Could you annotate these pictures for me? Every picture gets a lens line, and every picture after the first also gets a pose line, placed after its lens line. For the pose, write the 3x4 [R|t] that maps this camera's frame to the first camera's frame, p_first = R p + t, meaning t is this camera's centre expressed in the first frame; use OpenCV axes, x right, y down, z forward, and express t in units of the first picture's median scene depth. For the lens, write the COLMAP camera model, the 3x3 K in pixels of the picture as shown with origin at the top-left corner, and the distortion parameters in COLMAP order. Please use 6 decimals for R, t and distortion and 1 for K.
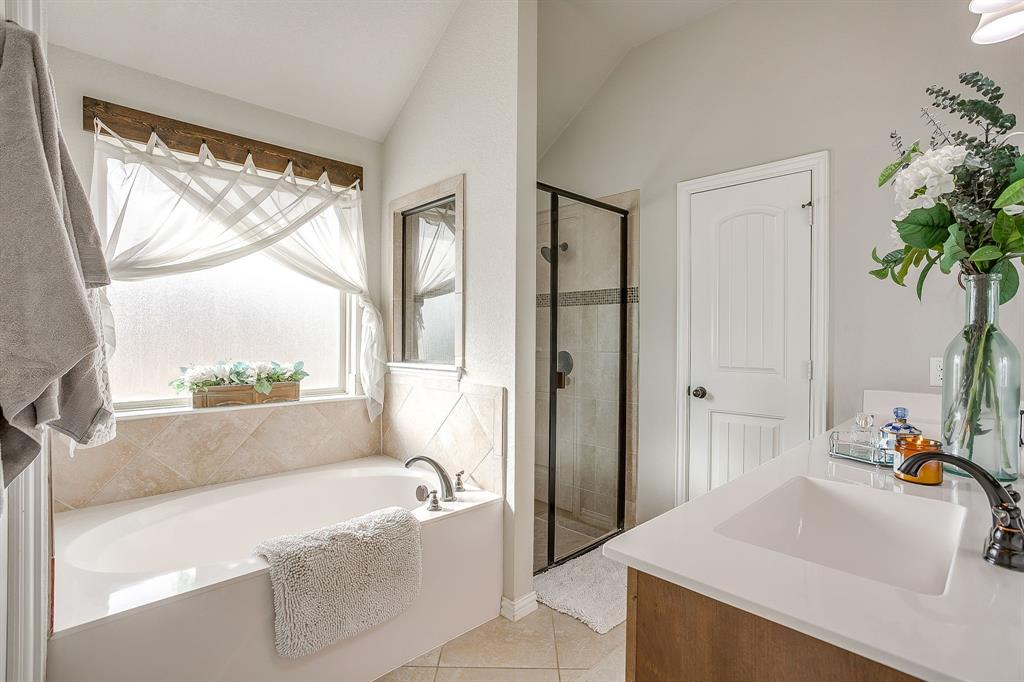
lens RADIAL K [[497.3, 0, 510.1], [0, 497.3, 339.3], [0, 0, 1]] dist [-0.052578, 0.027007]
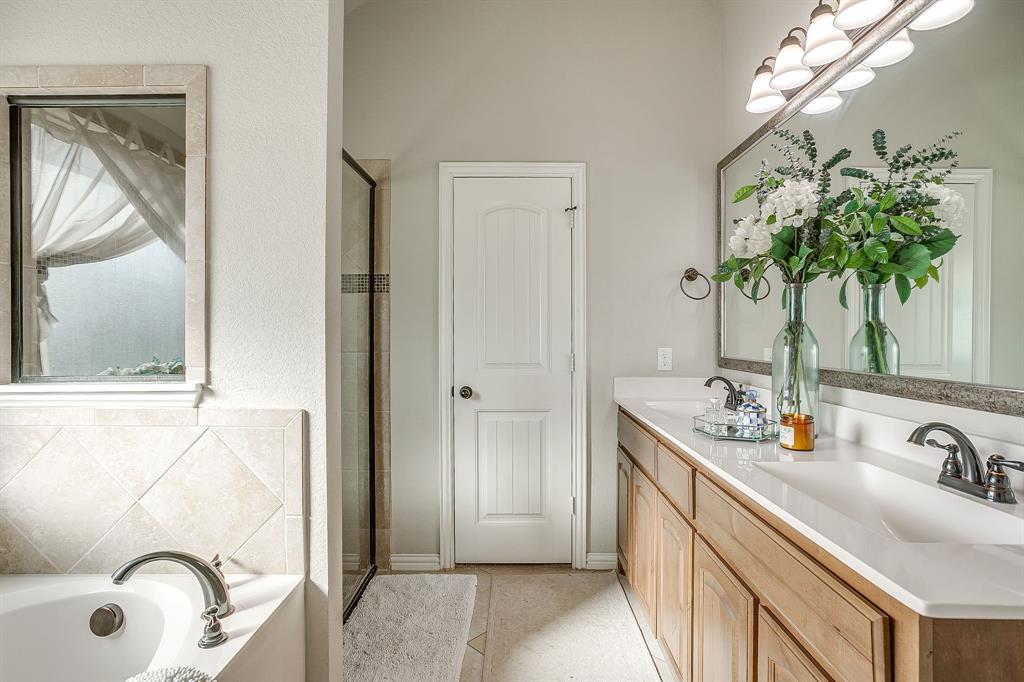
lens RADIAL K [[497.3, 0, 483.2], [0, 497.3, 334.9], [0, 0, 1]] dist [-0.052578, 0.027007]
pose [[0.701510, -0.006833, 0.712627, -0.295347], [0.010116, 0.999949, -0.000370, 0.000063], [-0.712588, 0.007469, 0.701543, 0.360167]]
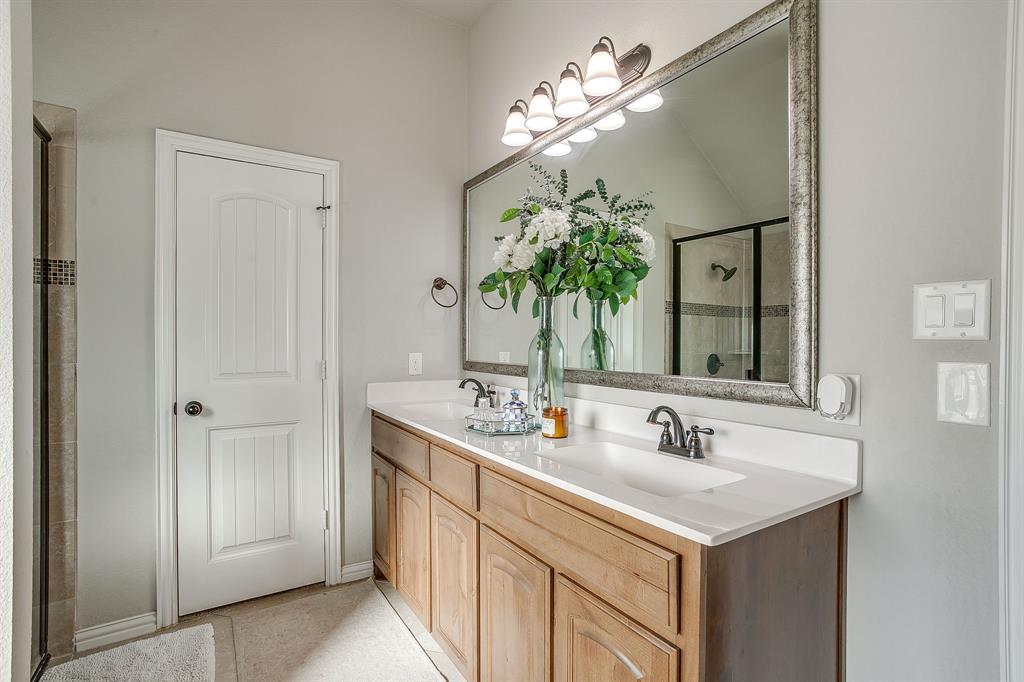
lens RADIAL K [[497.3, 0, 512.6], [0, 497.3, 339.7], [0, 0, 1]] dist [-0.052578, 0.027007]
pose [[0.206702, -0.006627, 0.978381, -0.305651], [0.009810, 0.999941, 0.004701, -0.000633], [-0.978355, 0.008626, 0.206755, 0.387327]]
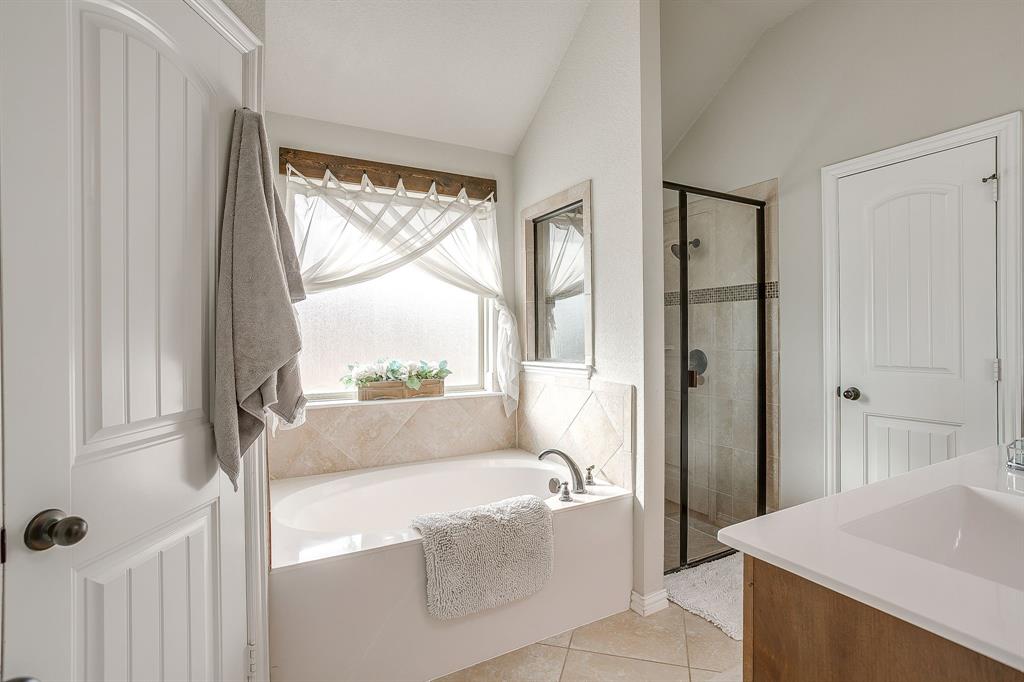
lens RADIAL K [[497.3, 0, 514.8], [0, 497.3, 336.4], [0, 0, 1]] dist [-0.052578, 0.027007]
pose [[0.967076, -0.013052, -0.254153, 0.012038], [0.011726, 0.999909, -0.006731, -0.000005], [0.254218, 0.003529, 0.967140, -0.041930]]
